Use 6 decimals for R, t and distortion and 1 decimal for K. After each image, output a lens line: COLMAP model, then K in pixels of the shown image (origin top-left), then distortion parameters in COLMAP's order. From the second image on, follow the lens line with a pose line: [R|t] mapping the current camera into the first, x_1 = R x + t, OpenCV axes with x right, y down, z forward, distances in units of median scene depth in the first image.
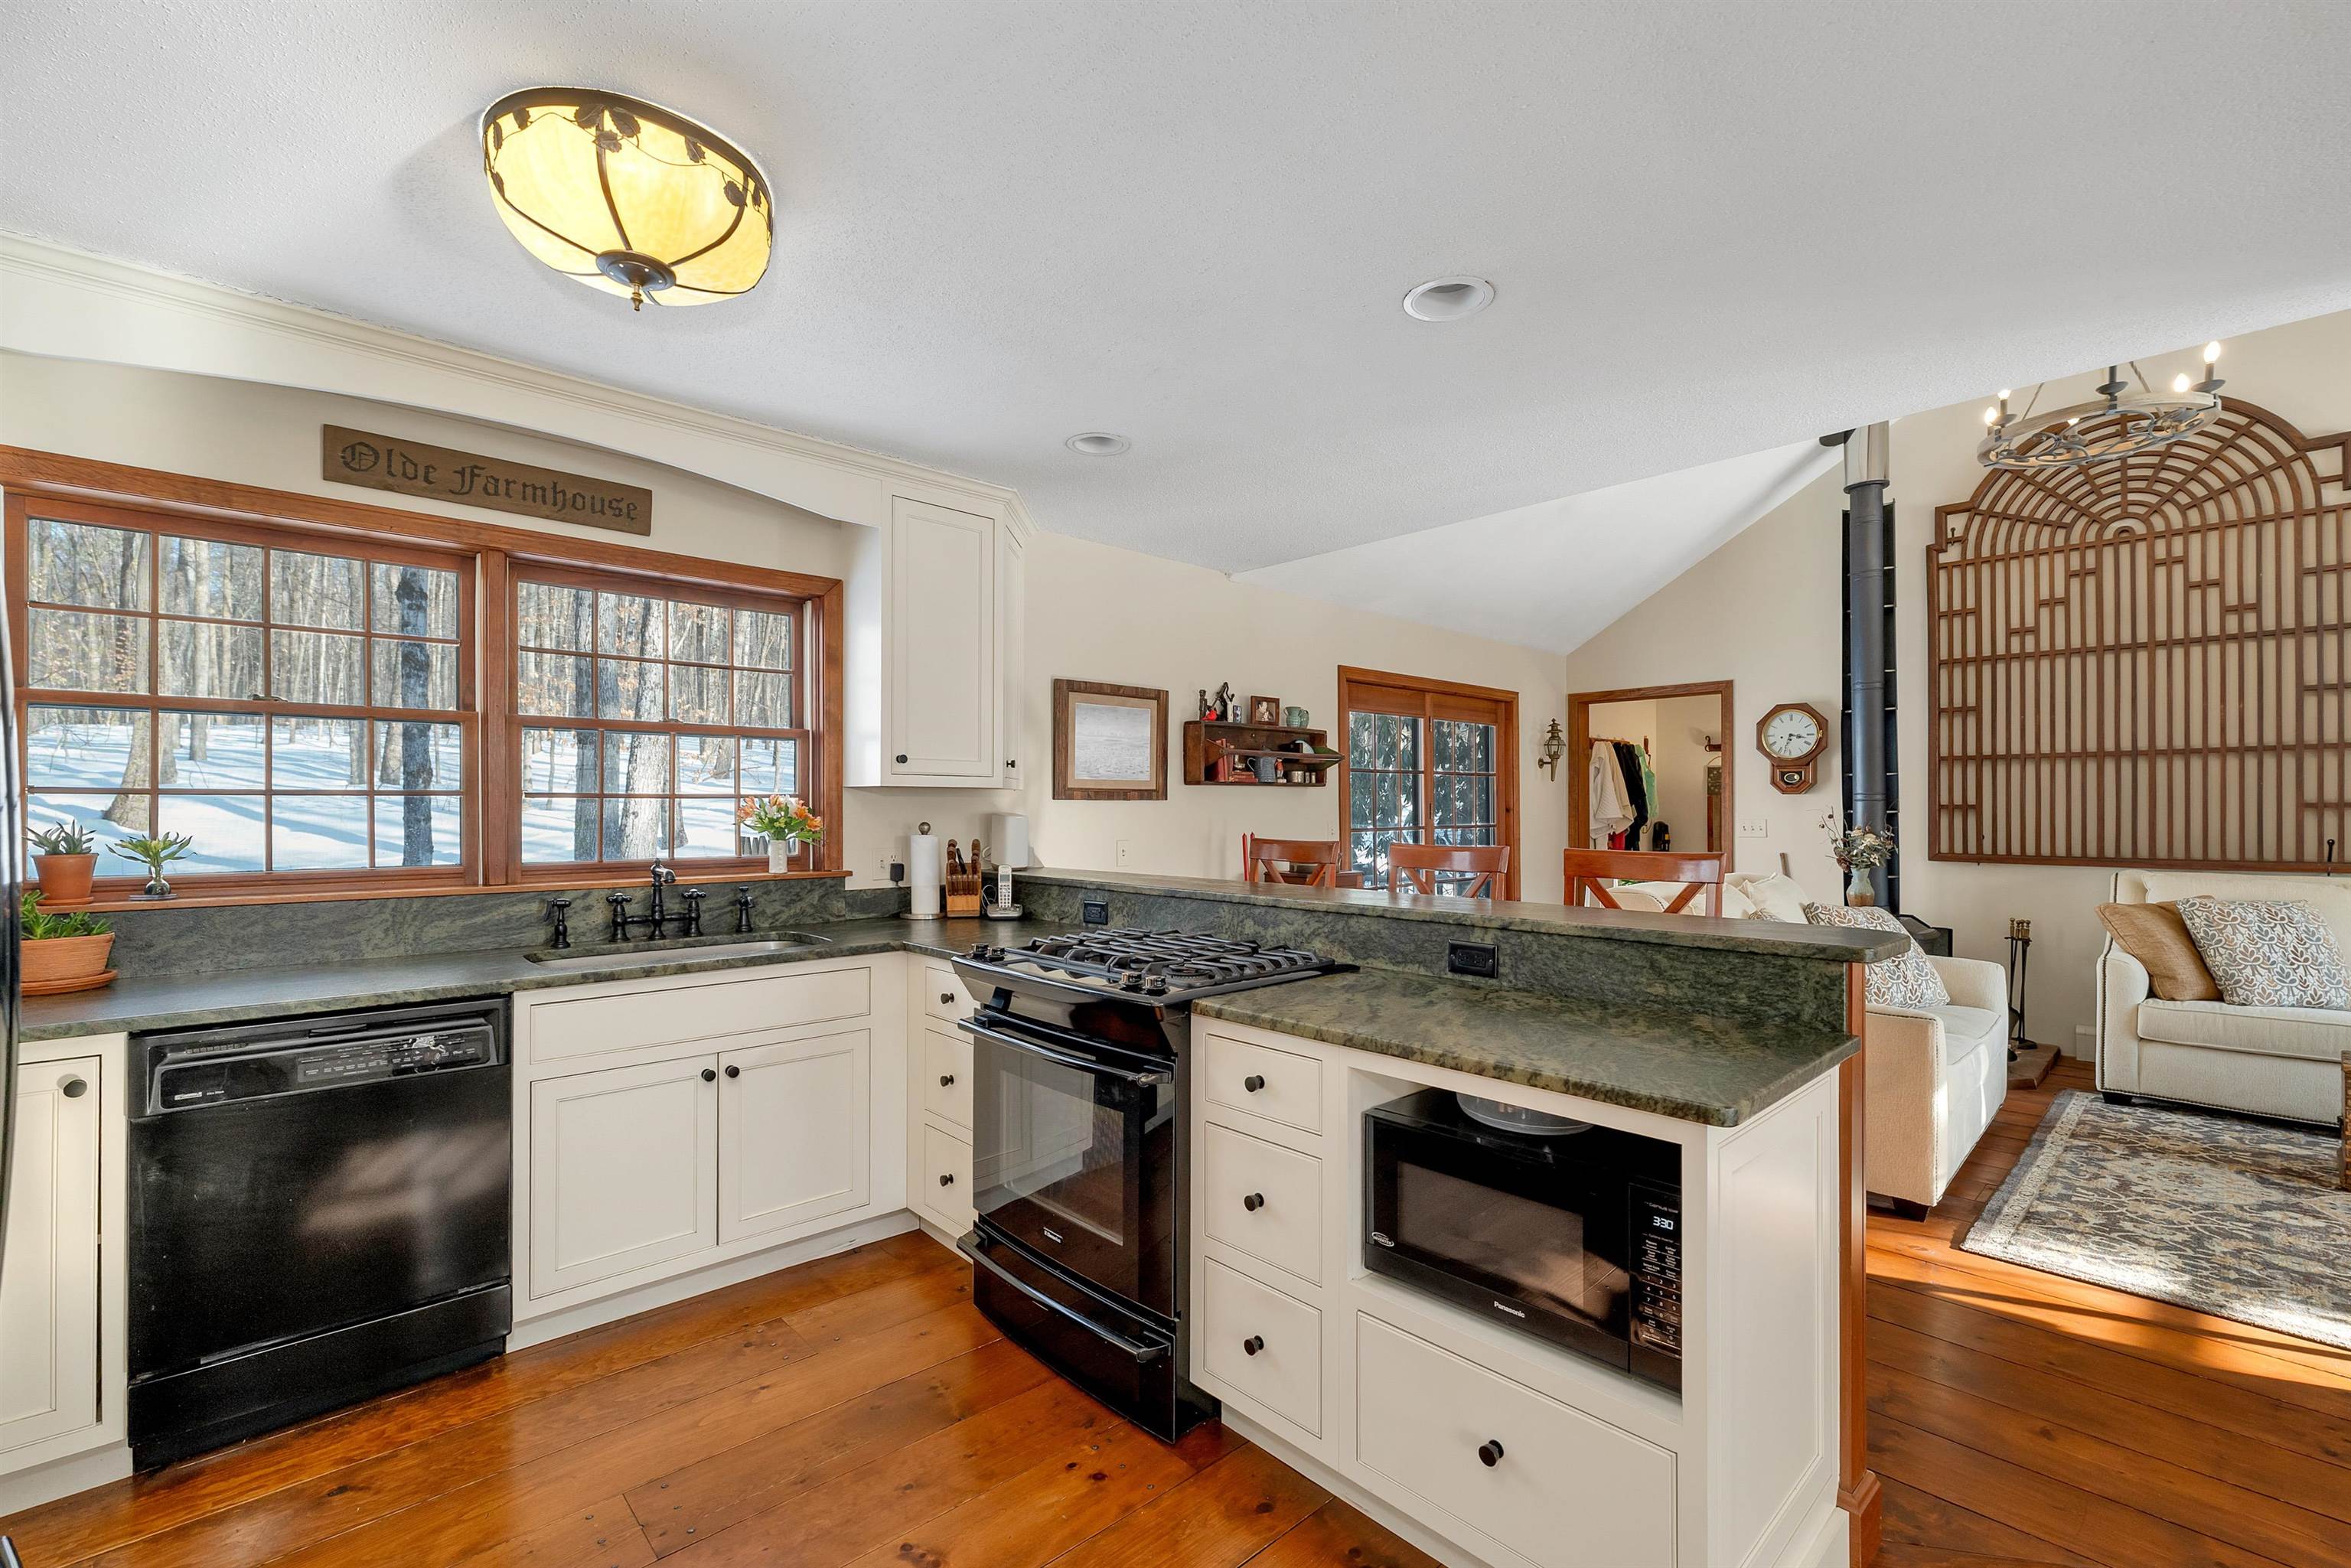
lens RADIAL K [[995.8, 0, 1160.3], [0, 995.8, 802.1], [0, 0, 1]] dist [0.001666, -0.000380]
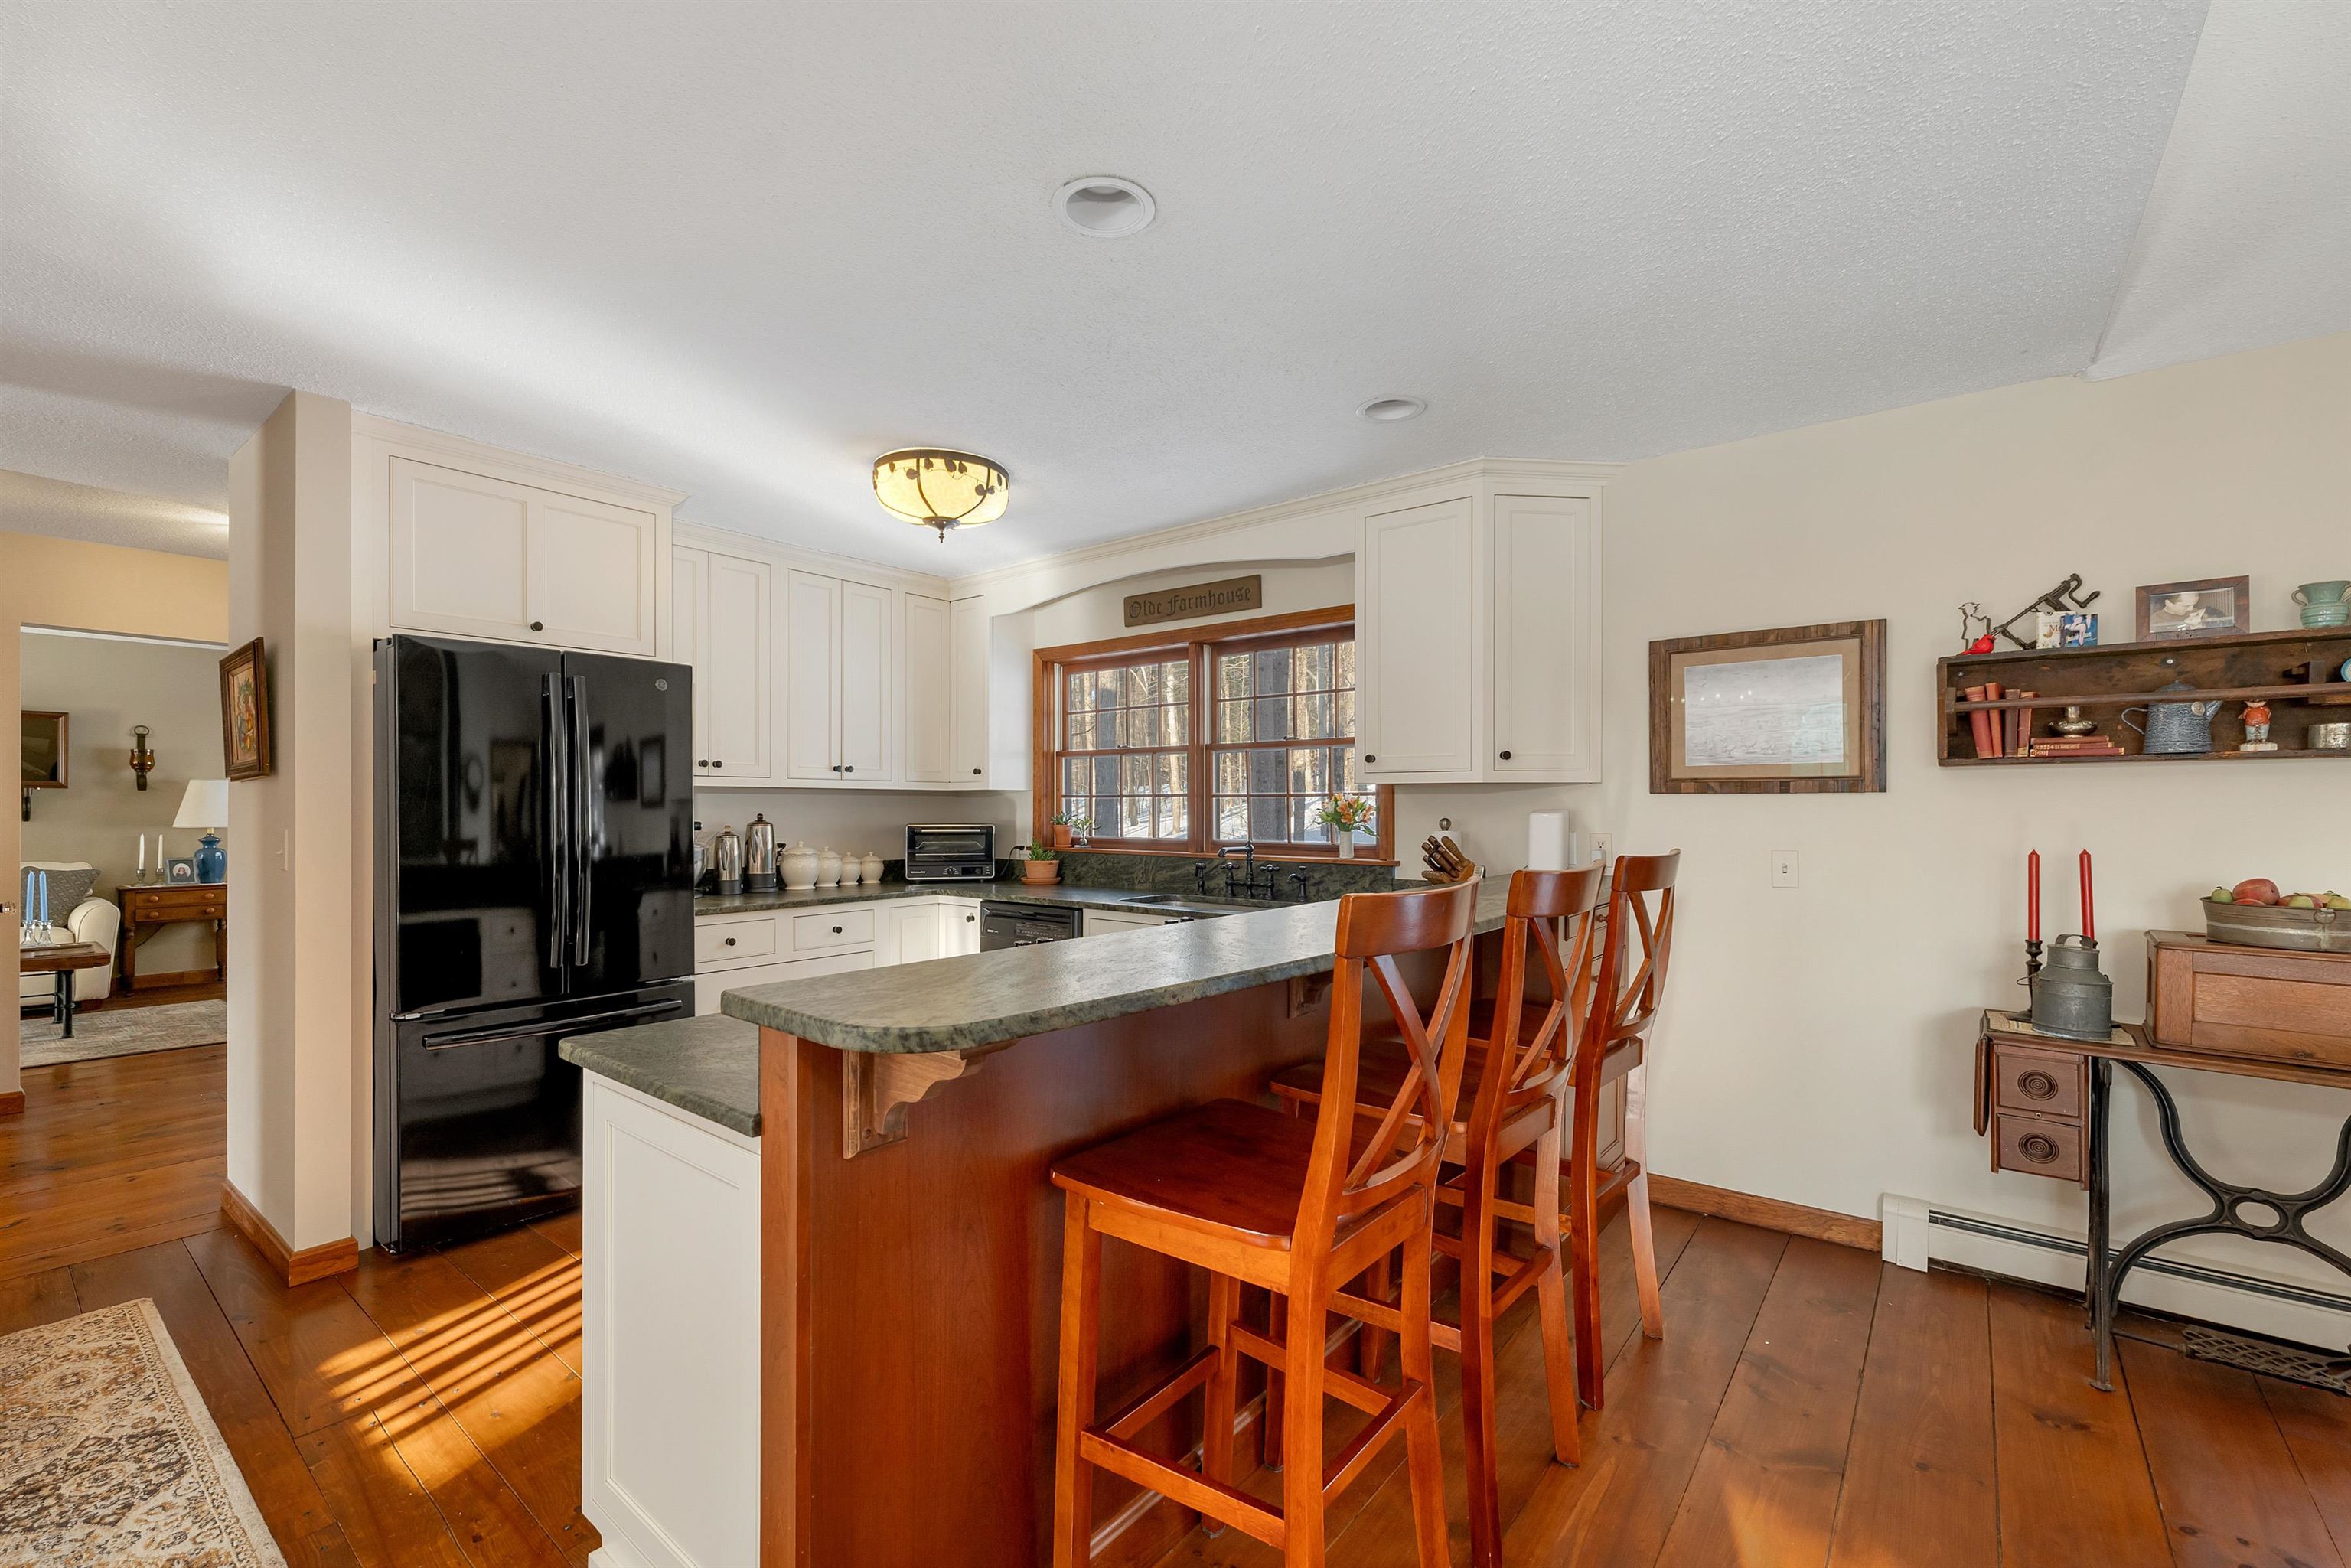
lens RADIAL K [[995.8, 0, 1177.3], [0, 995.8, 800.9], [0, 0, 1]] dist [0.001666, -0.000380]
pose [[0.146494, -0.006029, -0.989193, 0.773213], [0.001947, 0.999981, -0.005807, 0.008422], [0.989210, -0.001075, 0.146503, 0.632179]]
